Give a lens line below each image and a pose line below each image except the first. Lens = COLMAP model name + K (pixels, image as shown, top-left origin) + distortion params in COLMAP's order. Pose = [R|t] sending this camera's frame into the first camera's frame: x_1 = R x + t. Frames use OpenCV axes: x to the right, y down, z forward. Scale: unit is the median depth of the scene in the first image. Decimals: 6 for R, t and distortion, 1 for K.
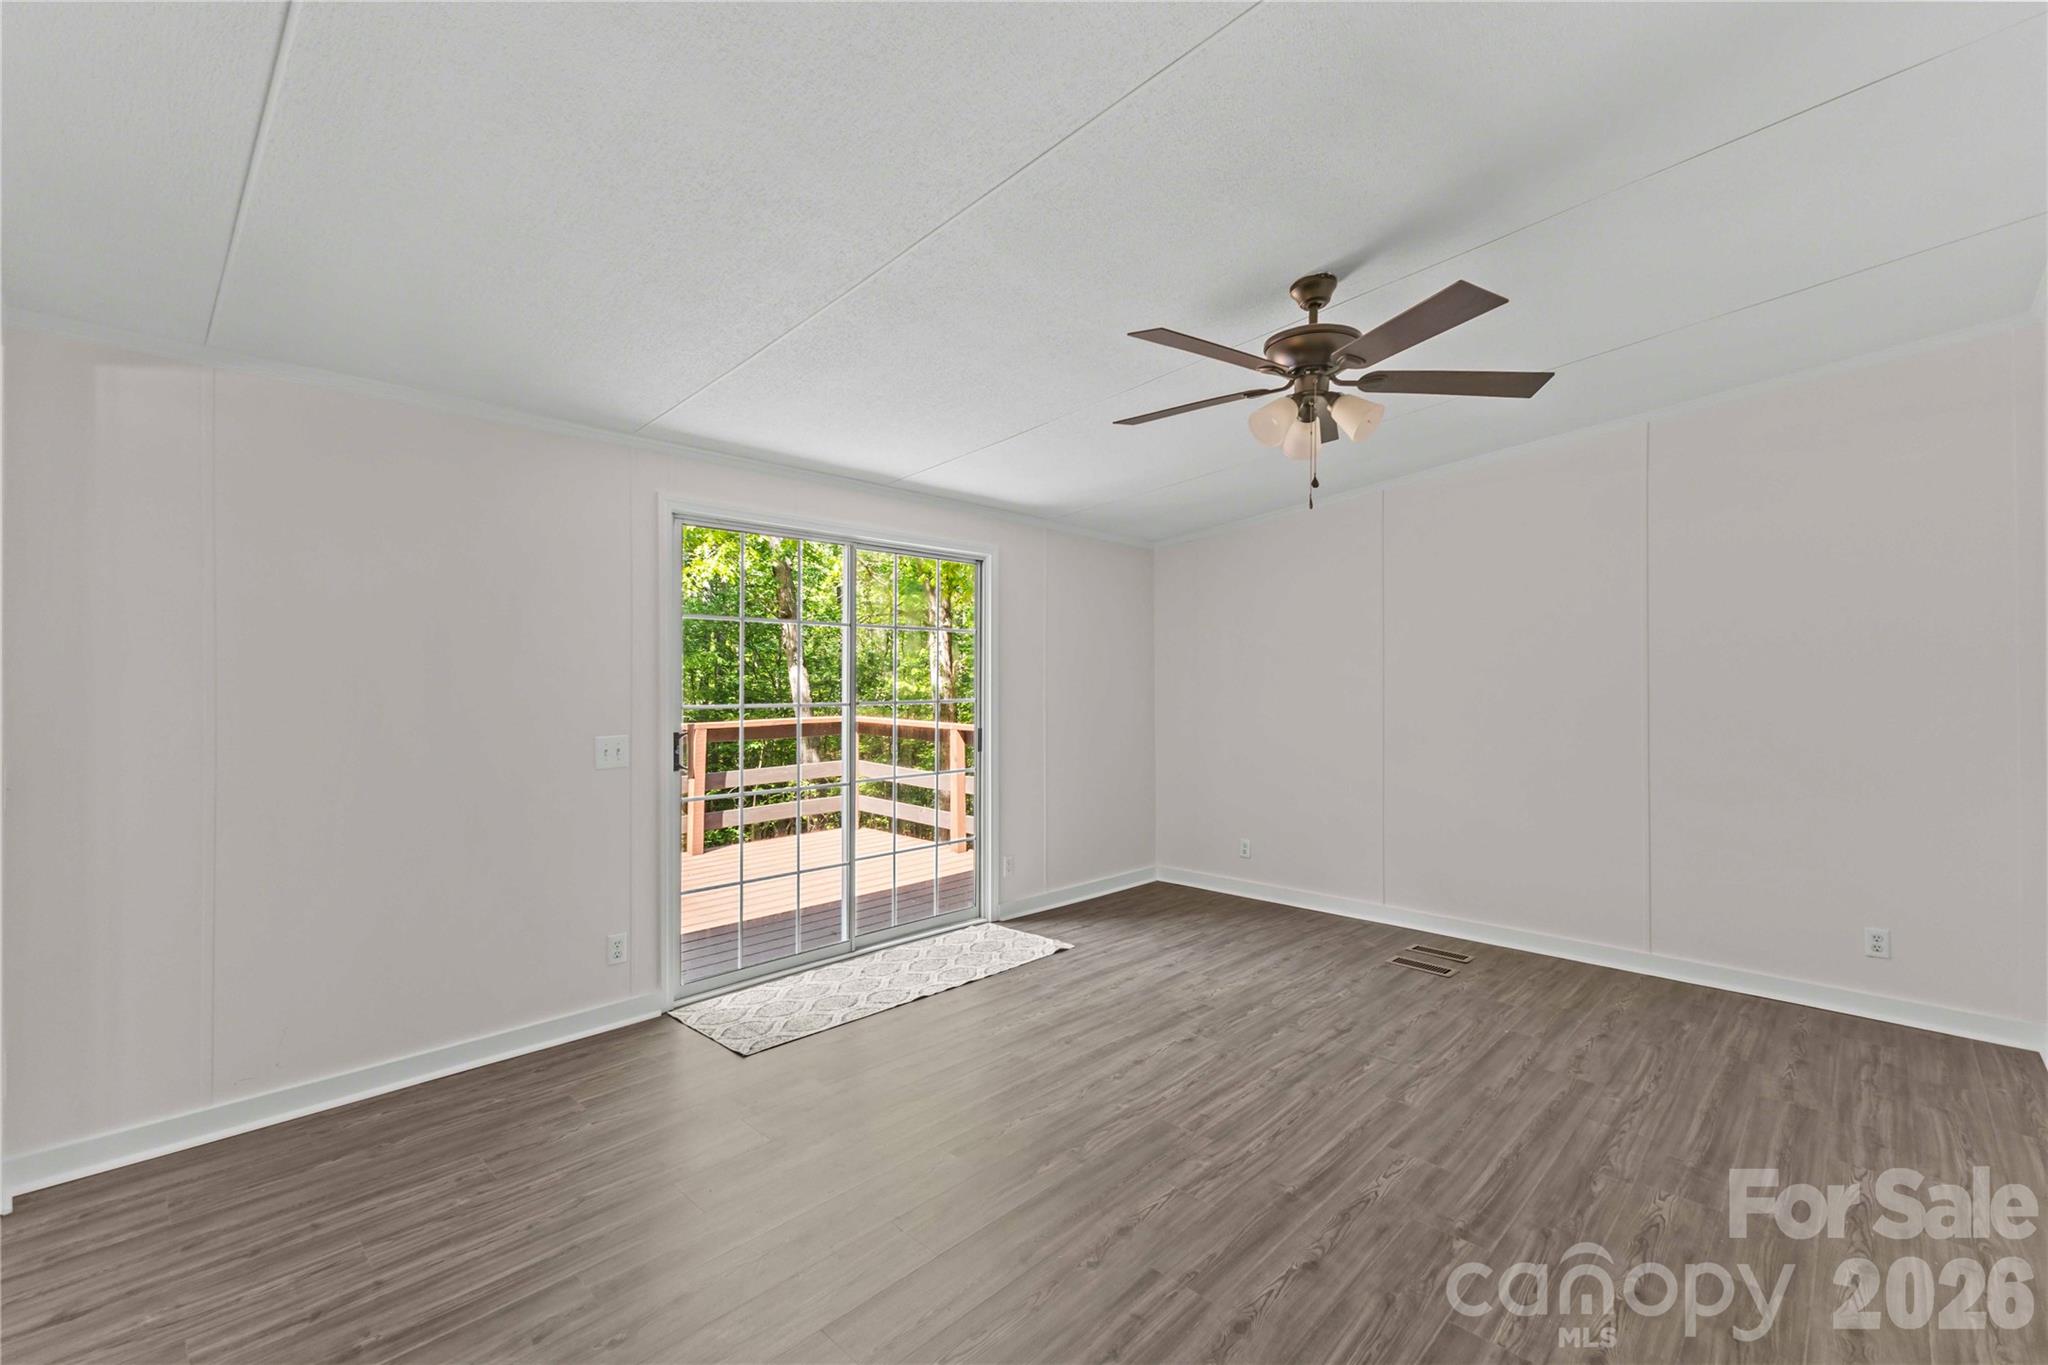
lens RADIAL K [[883.3, 0, 1020.1], [0, 883.3, 674.9], [0, 0, 1]] dist [0.002826, 0.000231]
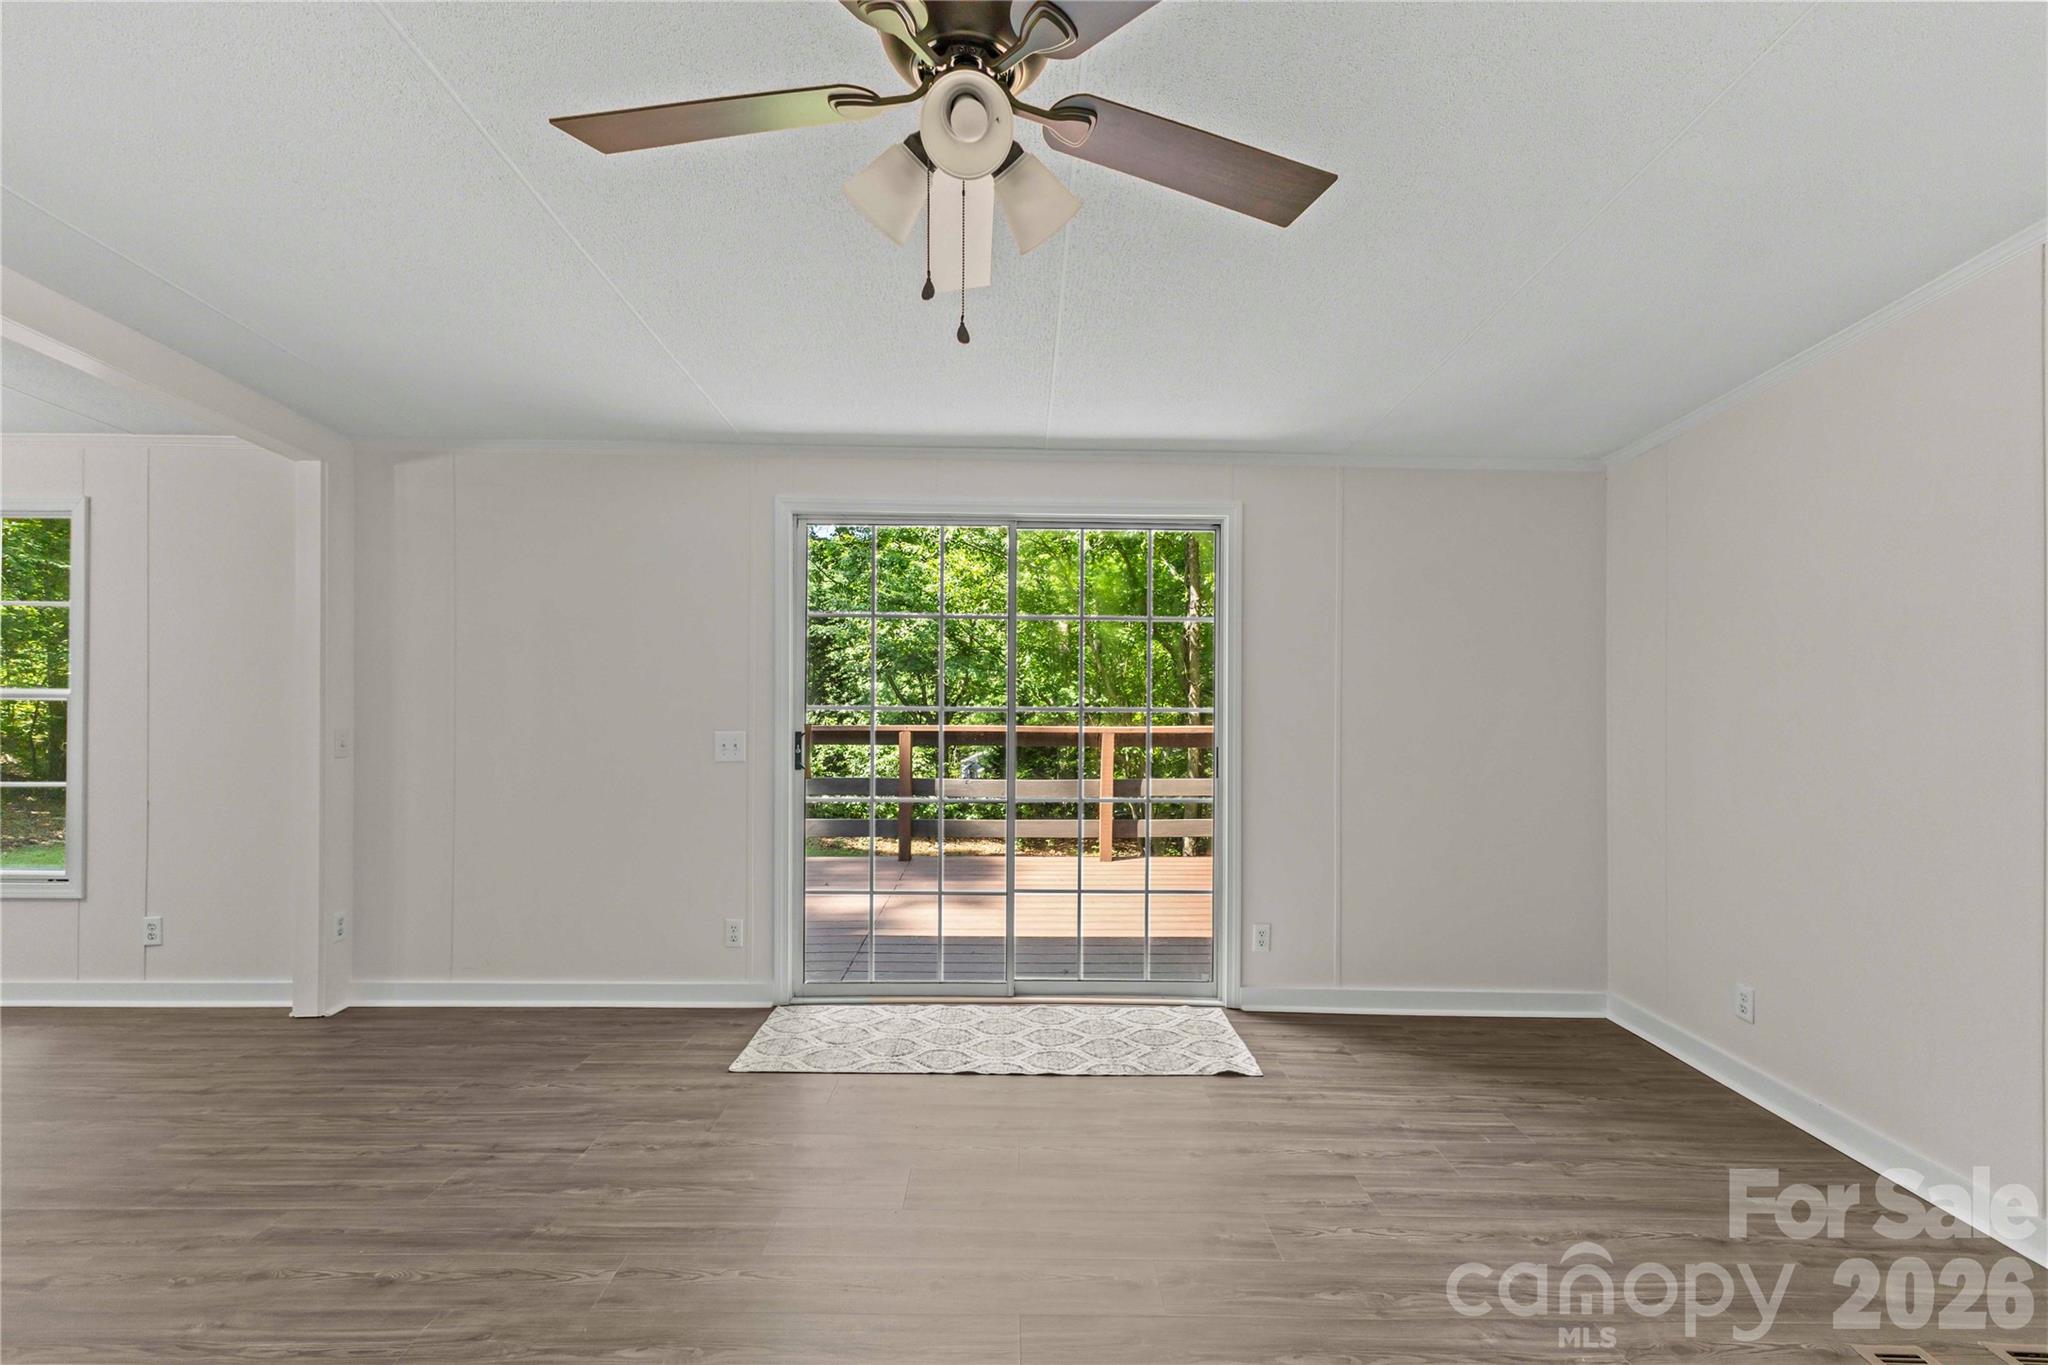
lens RADIAL K [[881.1, 0, 1019.2], [0, 881.1, 684.1], [0, 0, 1]] dist [0.007567, -0.000537]
pose [[0.697004, 0.007019, -0.717032, 0.440933], [-0.003713, 0.999974, 0.006179, 0.003228], [0.717057, -0.001645, 0.697012, 0.416604]]
